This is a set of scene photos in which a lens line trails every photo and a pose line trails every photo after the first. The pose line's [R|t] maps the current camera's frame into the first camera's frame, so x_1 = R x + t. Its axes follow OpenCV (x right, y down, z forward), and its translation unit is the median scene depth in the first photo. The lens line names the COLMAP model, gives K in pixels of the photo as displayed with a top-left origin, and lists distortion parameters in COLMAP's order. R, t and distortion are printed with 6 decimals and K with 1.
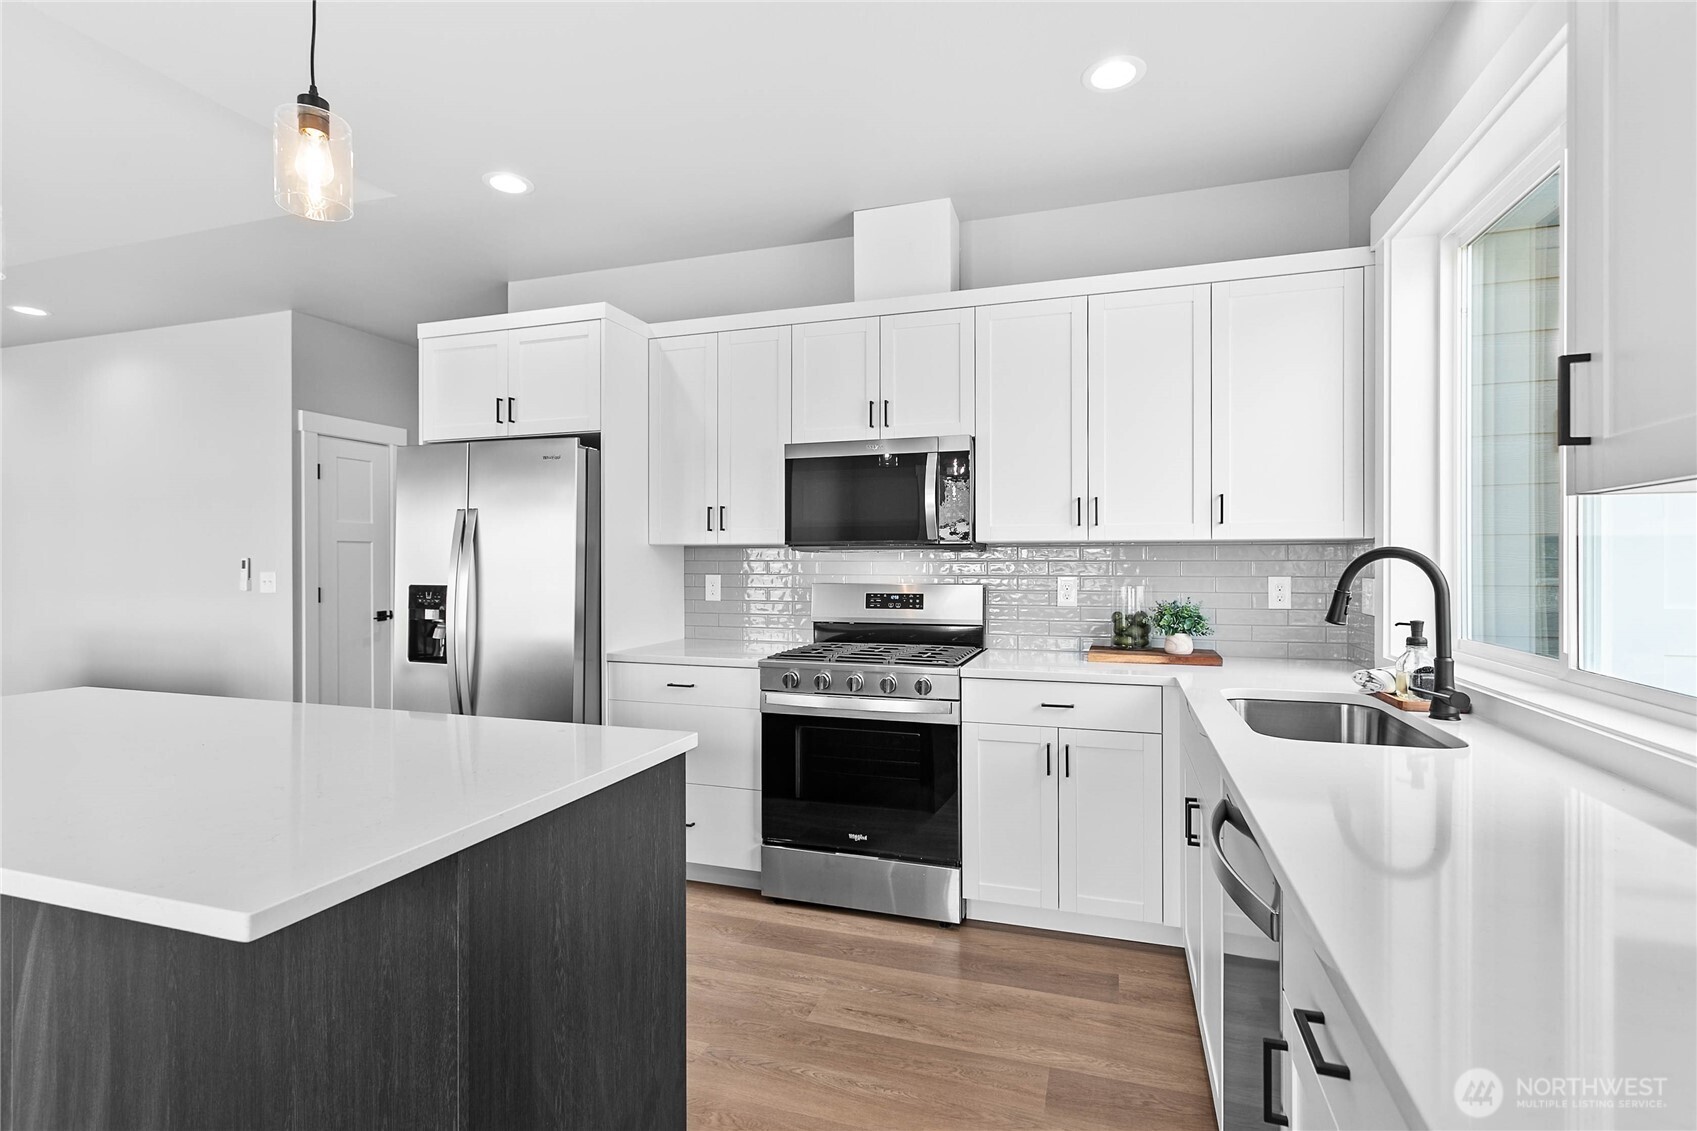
lens RADIAL K [[807.4, 0, 847.3], [0, 807.4, 564.0], [0, 0, 1]] dist [-0.000571, 0.001785]
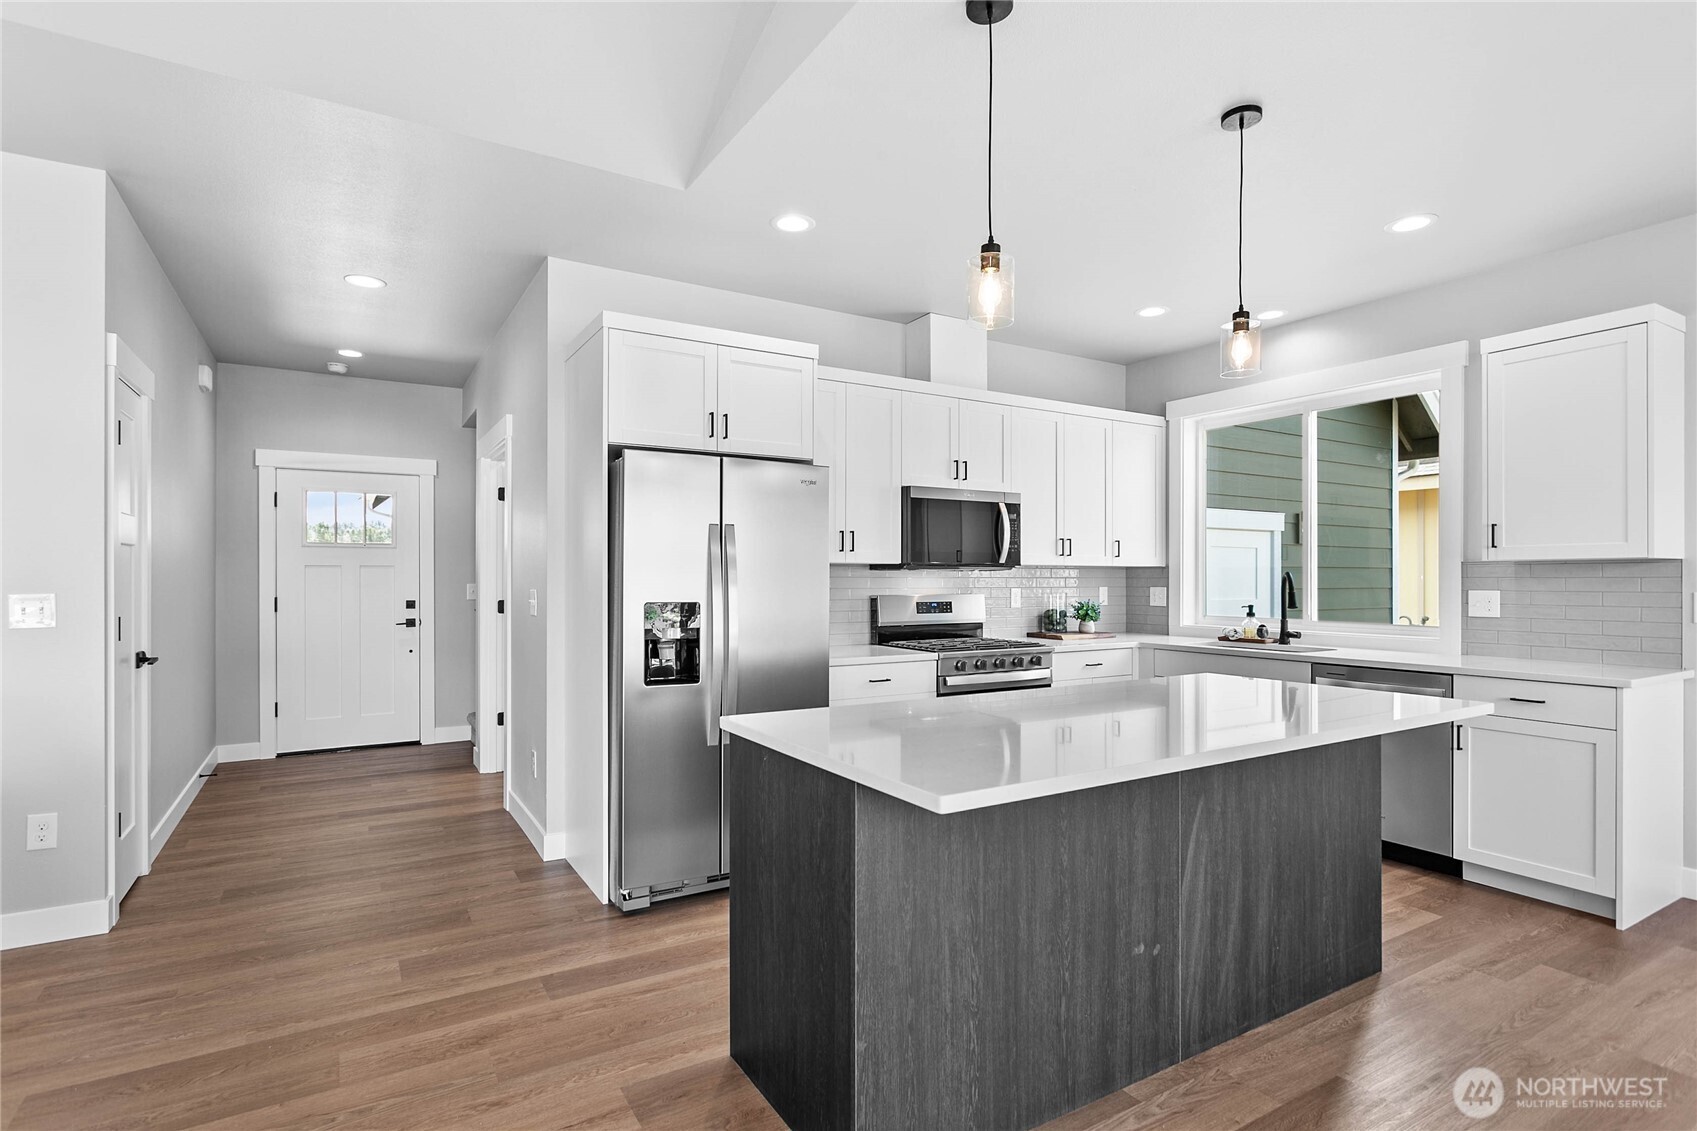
lens RADIAL K [[844.5, 0, 853.5], [0, 844.5, 578.5], [0, 0, 1]] dist [-0.008194, 0.003562]
pose [[0.648072, 0.001431, 0.761578, -1.247362], [0.000015, 0.999998, -0.001891, 0.000543], [-0.761579, 0.001237, 0.648071, 0.223779]]
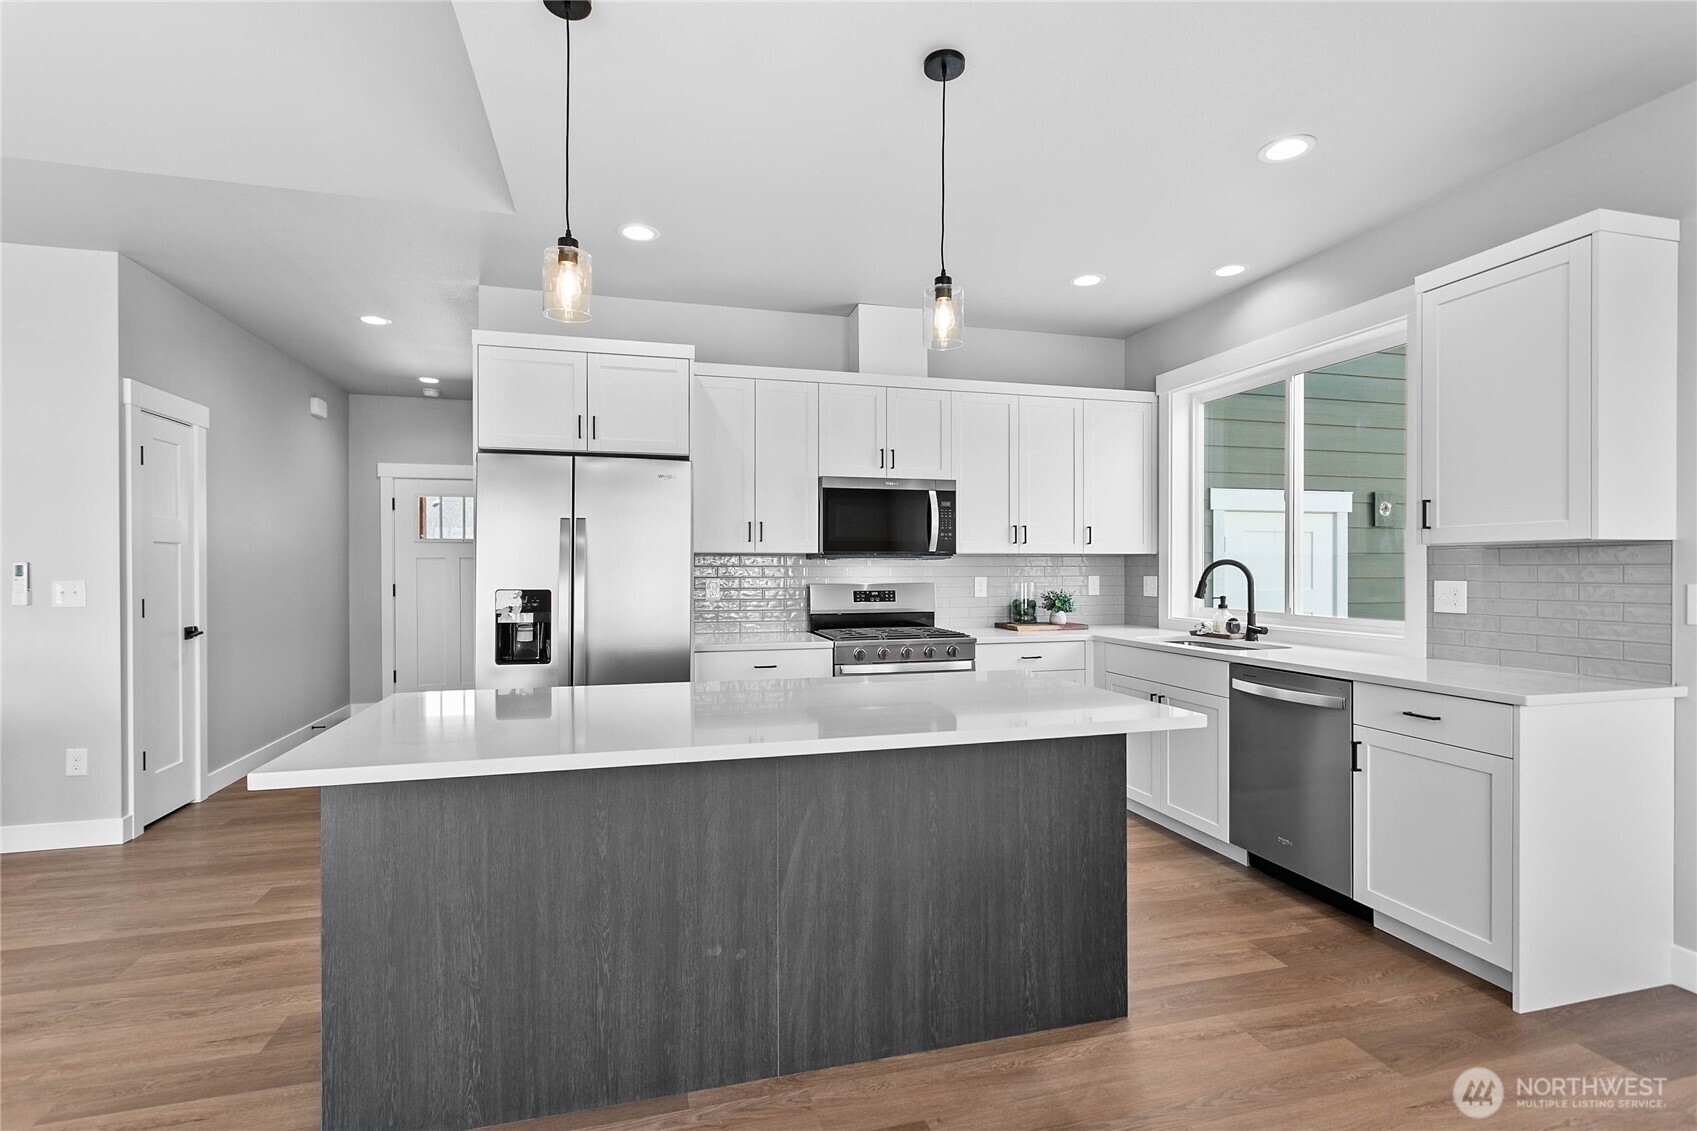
lens RADIAL K [[807.4, 0, 855.3], [0, 807.4, 569.6], [0, 0, 1]] dist [-0.000571, 0.001785]
pose [[0.828682, -0.001952, 0.559717, -0.822171], [0.002019, 0.999998, 0.000498, 0.000728], [-0.559717, 0.000718, 0.828684, -0.108938]]
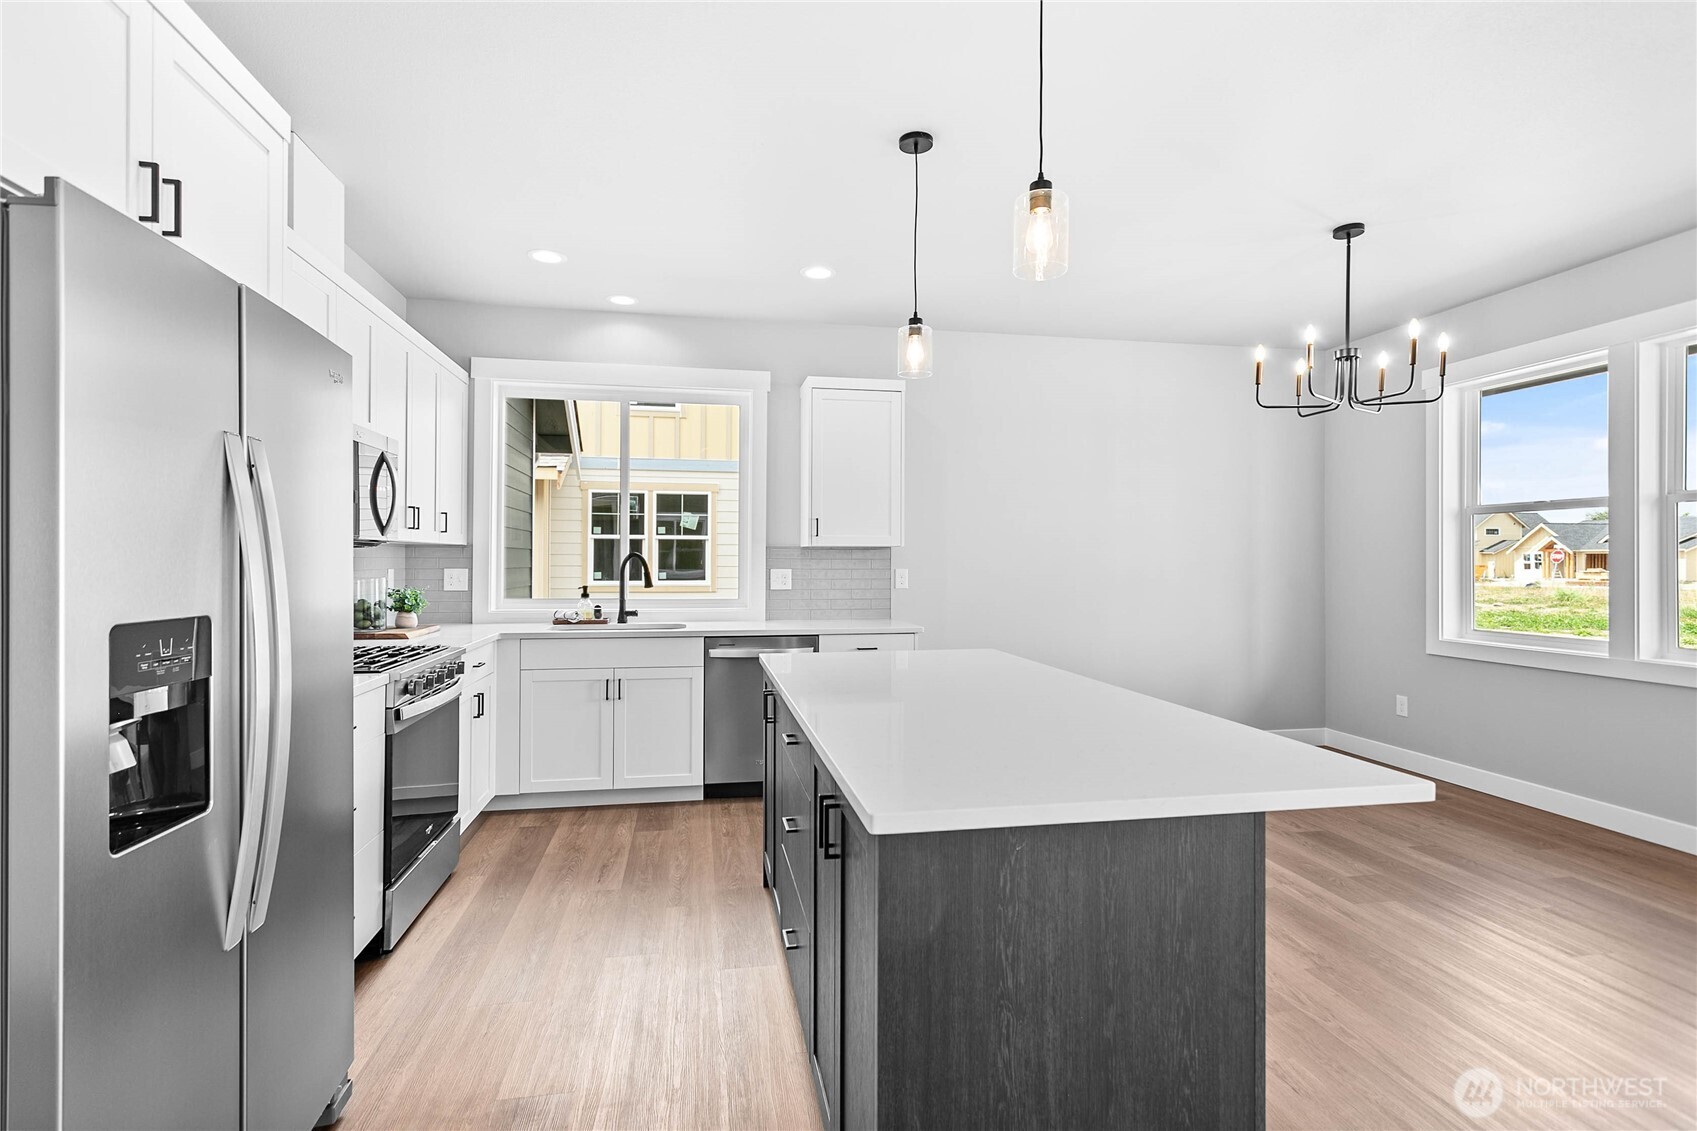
lens RADIAL K [[807.4, 0, 837.9], [0, 807.4, 555.4], [0, 0, 1]] dist [-0.000571, 0.001785]
pose [[-0.474071, 0.004270, 0.880476, -1.091965], [-0.001473, 0.999983, -0.005643, -0.001533], [-0.880485, -0.003972, -0.474057, 0.999184]]
